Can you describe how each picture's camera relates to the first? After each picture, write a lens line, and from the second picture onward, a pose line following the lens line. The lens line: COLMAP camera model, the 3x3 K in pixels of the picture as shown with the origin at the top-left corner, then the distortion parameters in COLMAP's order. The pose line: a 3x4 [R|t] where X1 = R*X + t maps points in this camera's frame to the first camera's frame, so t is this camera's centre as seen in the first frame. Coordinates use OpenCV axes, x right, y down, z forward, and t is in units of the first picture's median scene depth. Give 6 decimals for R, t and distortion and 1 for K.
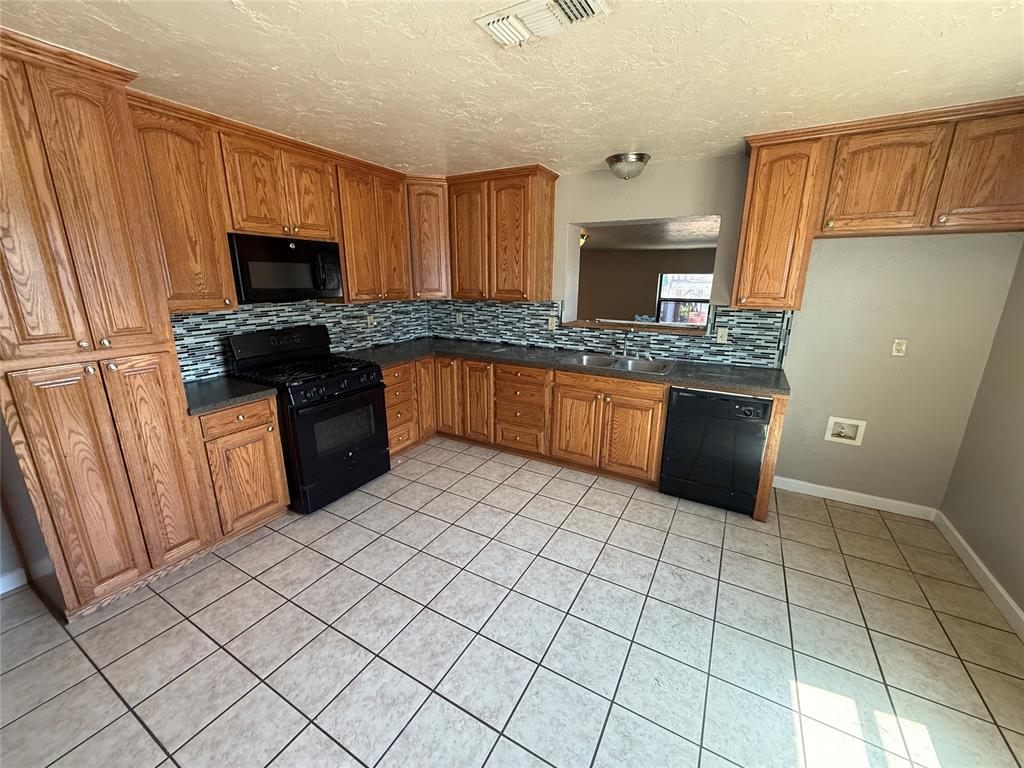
lens RADIAL K [[407.4, 0, 506.8], [0, 407.4, 384.2], [0, 0, 1]] dist [-0.002635, 0.000124]
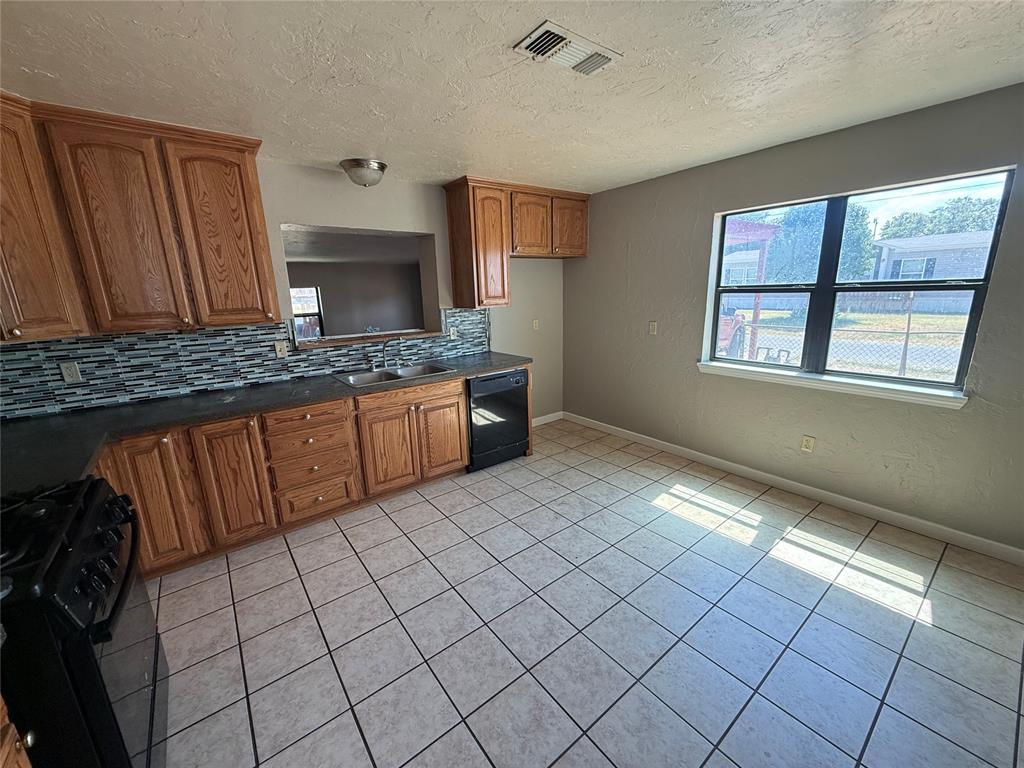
lens RADIAL K [[407.4, 0, 510.2], [0, 407.4, 385.3], [0, 0, 1]] dist [-0.002635, 0.000124]
pose [[0.379121, -0.229733, 0.896376, -0.502441], [0.264527, 0.955174, 0.132921, -0.082539], [-0.886732, 0.186723, 0.422897, 0.343857]]
